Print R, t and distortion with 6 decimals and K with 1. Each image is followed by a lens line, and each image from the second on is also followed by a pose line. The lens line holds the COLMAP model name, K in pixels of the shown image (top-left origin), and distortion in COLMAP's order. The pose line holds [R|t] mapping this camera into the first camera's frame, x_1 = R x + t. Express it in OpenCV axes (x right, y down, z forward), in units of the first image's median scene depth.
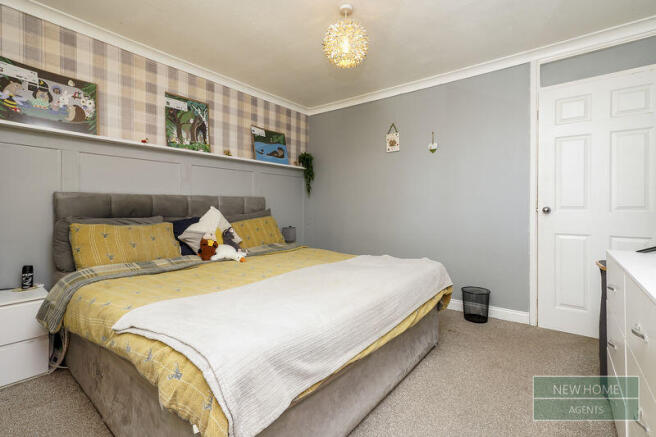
lens RADIAL K [[298.5, 0, 320.7], [0, 298.5, 208.0], [0, 0, 1]] dist [-0.002882, 0.004559]
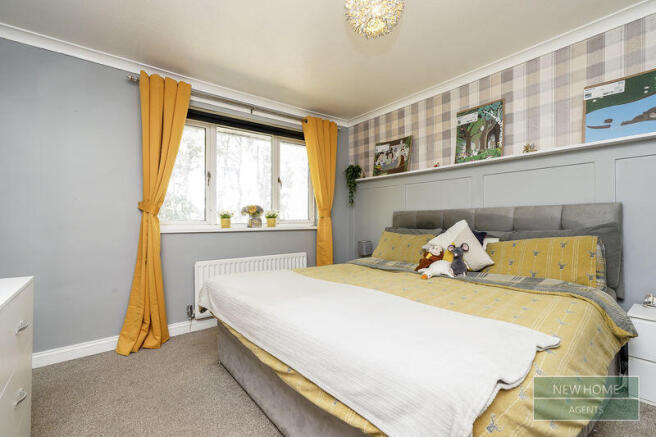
lens RADIAL K [[298.5, 0, 327.6], [0, 298.5, 220.0], [0, 0, 1]] dist [-0.002882, 0.004559]
pose [[-0.231263, -0.000473, -0.972891, 0.616048], [0.002149, 0.999997, -0.000997, -0.005636], [0.972889, -0.002322, -0.231261, 0.781407]]
